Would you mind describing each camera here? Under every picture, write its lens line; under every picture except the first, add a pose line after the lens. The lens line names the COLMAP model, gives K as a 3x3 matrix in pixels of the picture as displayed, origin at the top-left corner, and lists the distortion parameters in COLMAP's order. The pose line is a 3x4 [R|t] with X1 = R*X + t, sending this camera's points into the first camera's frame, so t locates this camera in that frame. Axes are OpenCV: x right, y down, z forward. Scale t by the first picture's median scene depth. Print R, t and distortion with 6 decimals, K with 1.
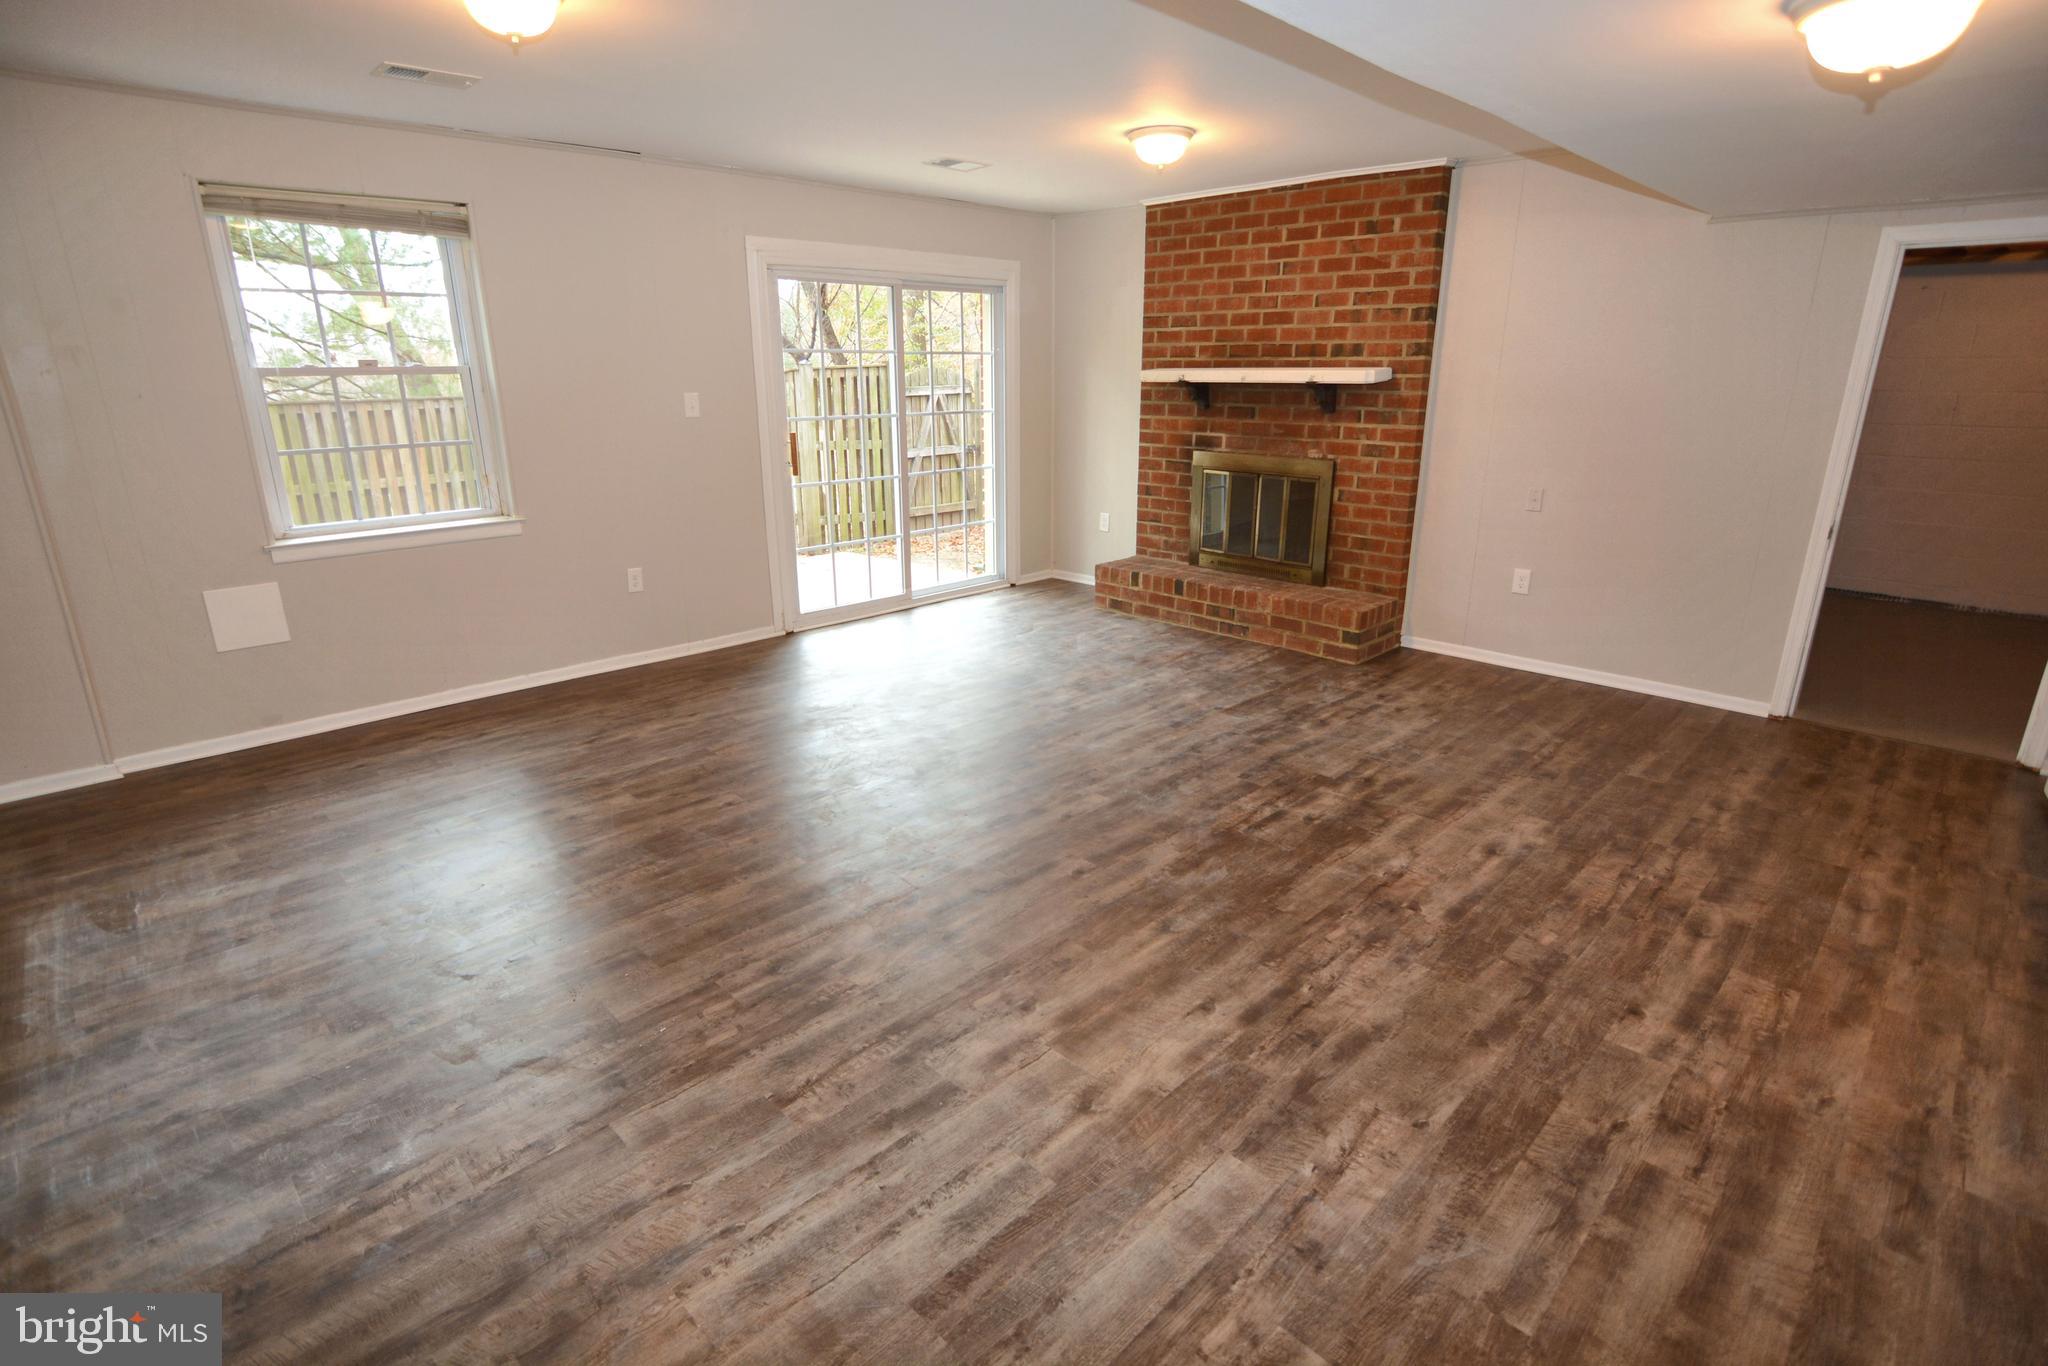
lens RADIAL K [[996.8, 0, 1018.2], [0, 996.8, 677.8], [0, 0, 1]] dist [-0.031198, 0.009061]
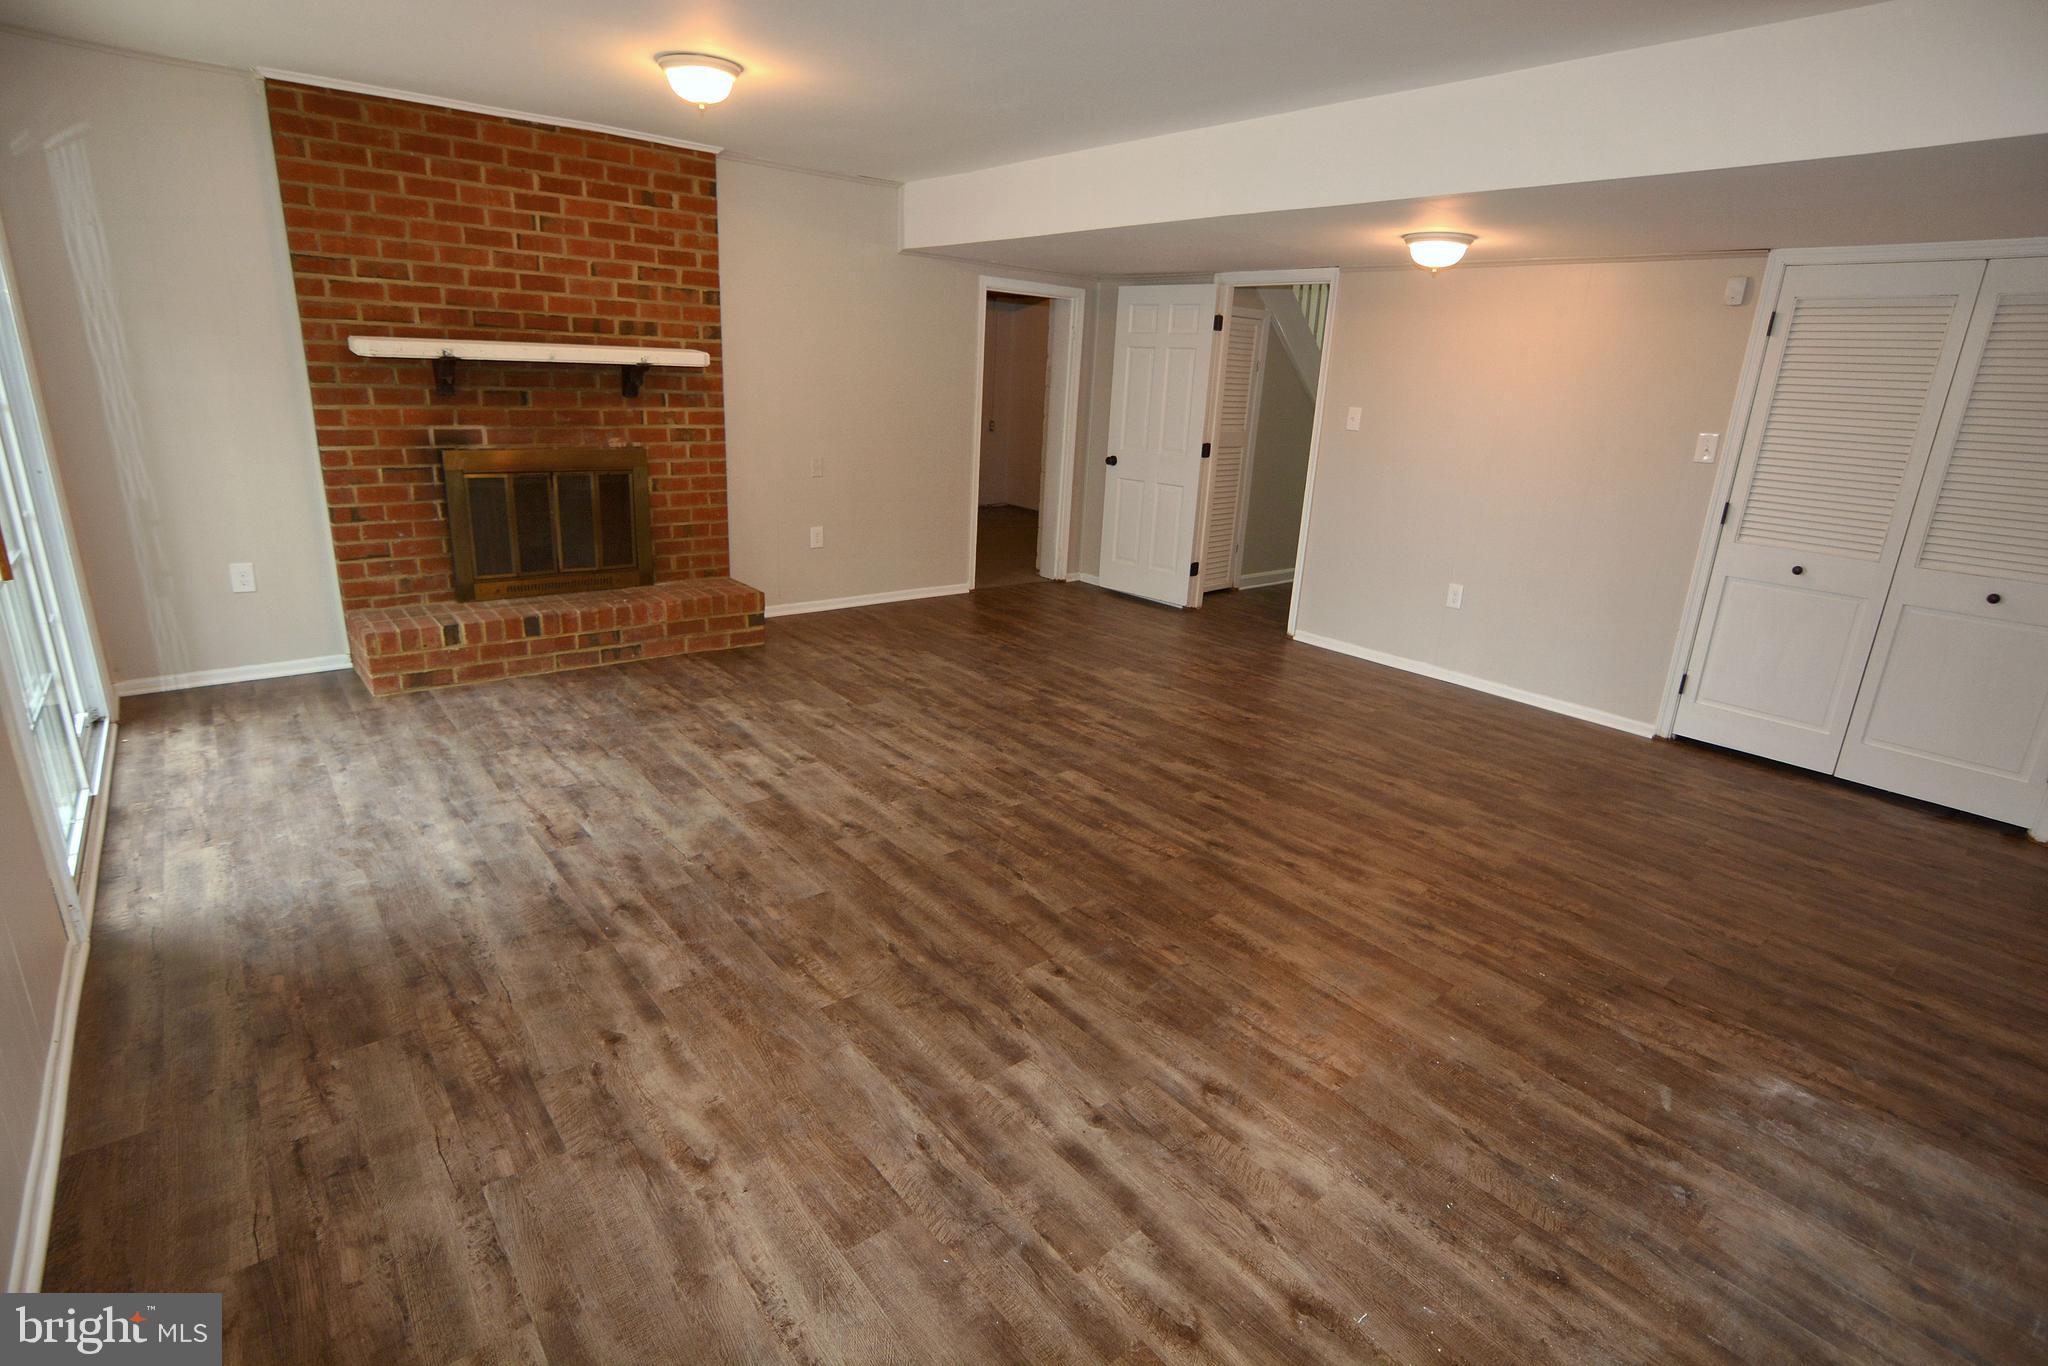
lens RADIAL K [[996.8, 0, 1015.2], [0, 996.8, 683.1], [0, 0, 1]] dist [-0.031198, 0.009061]
pose [[0.105446, -0.292530, 0.950425, -0.637954], [0.248134, 0.933261, 0.259718, -0.182810], [-0.962970, 0.208446, 0.170996, 0.600659]]
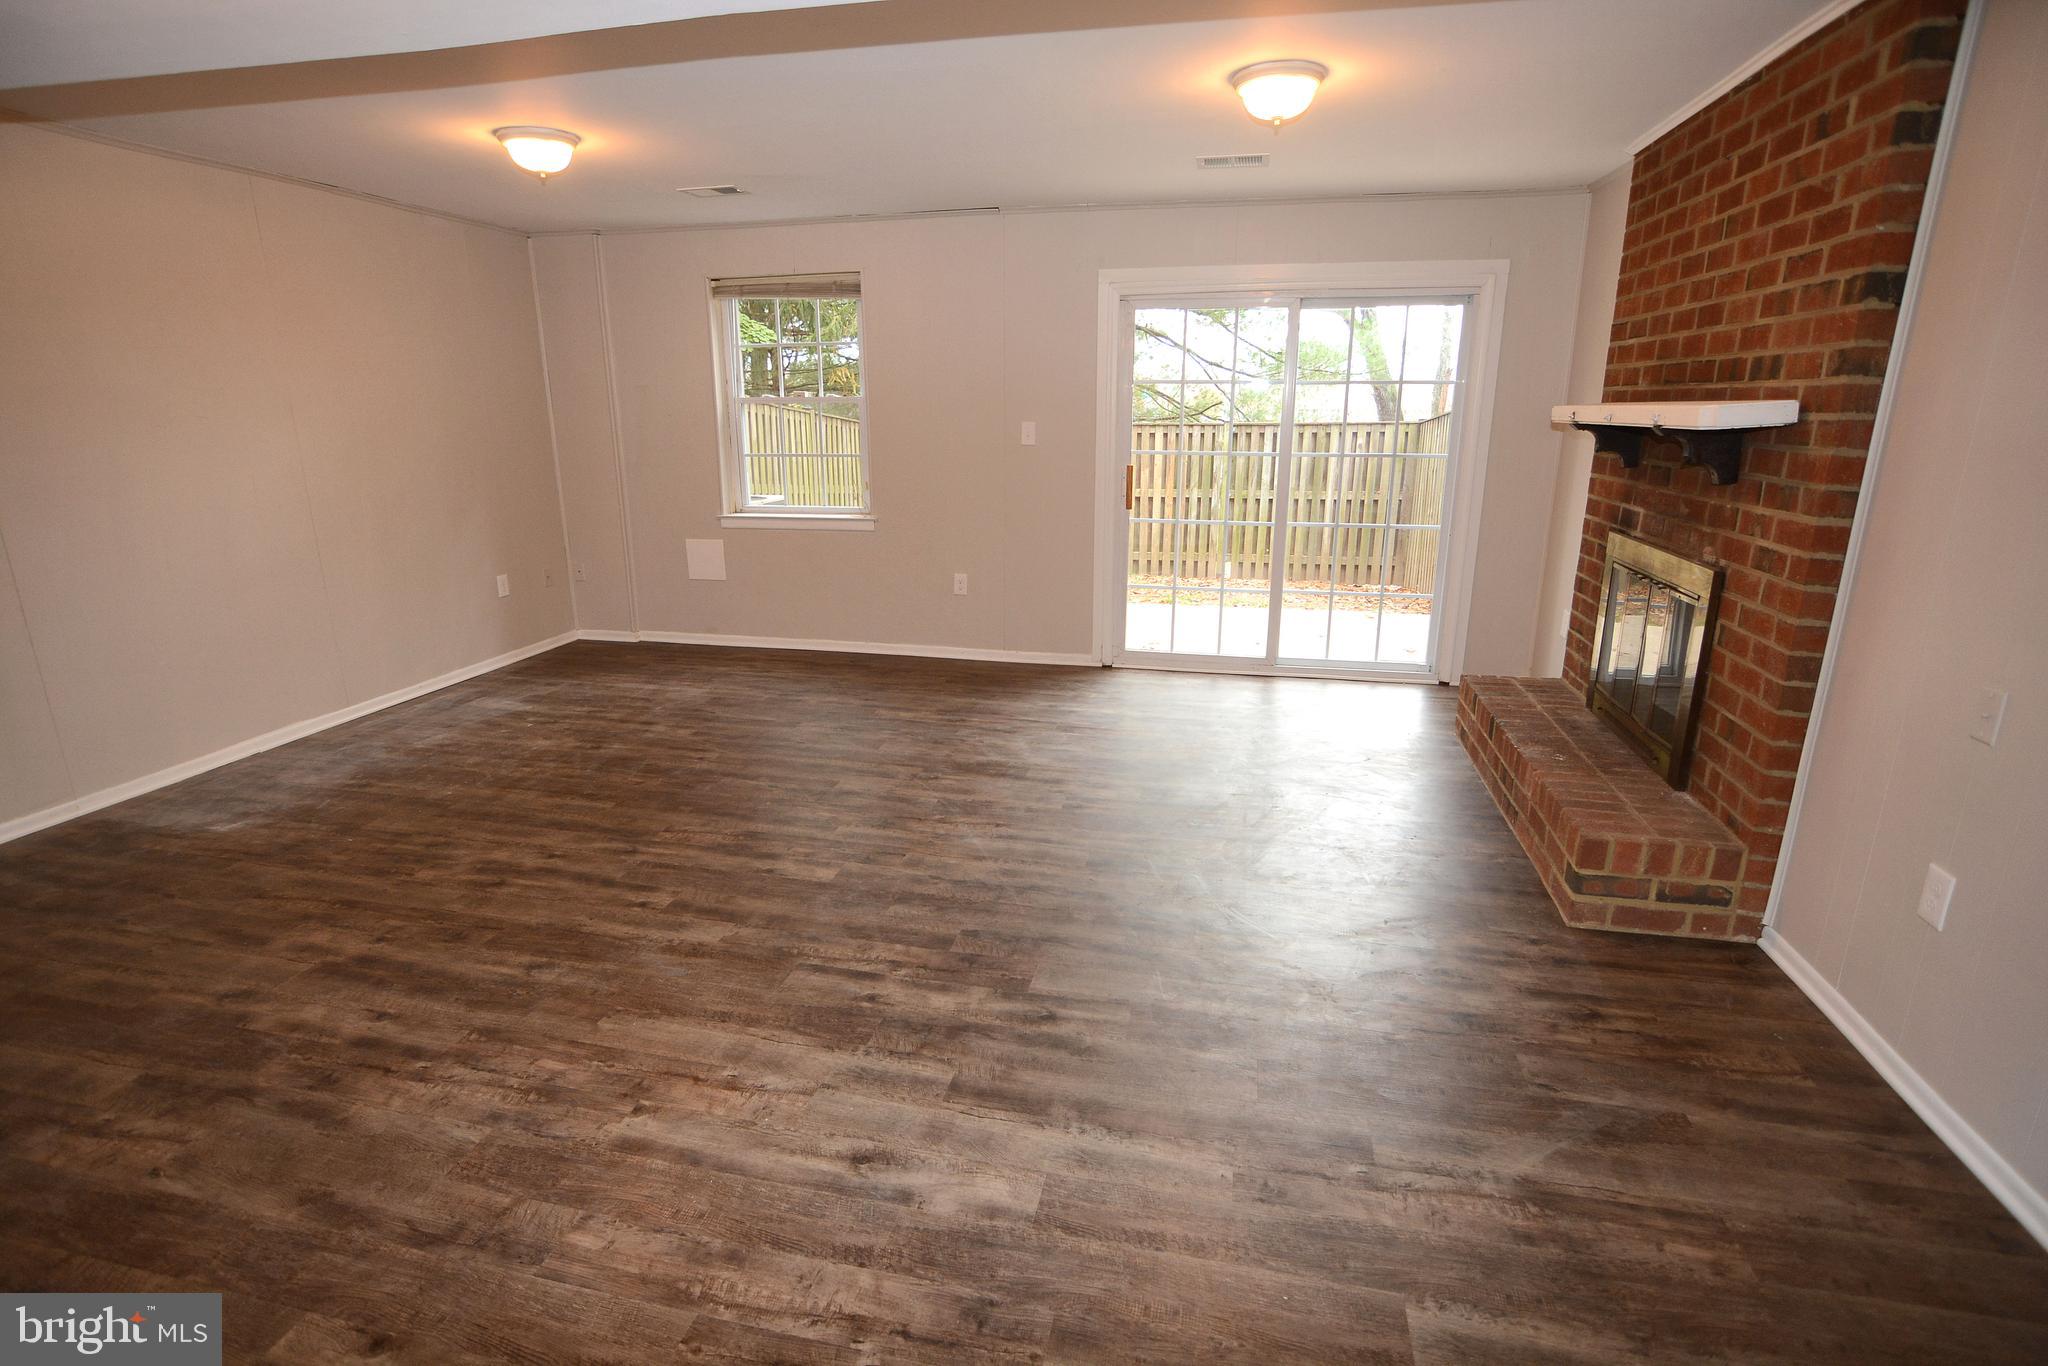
lens RADIAL K [[996.8, 0, 1023.9], [0, 996.8, 677.2], [0, 0, 1]] dist [-0.031198, 0.009061]
pose [[0.537913, 0.226340, -0.812047, 0.612081], [-0.249671, 0.962839, 0.102983, -0.132327], [0.805180, 0.147349, 0.574434, 0.422824]]
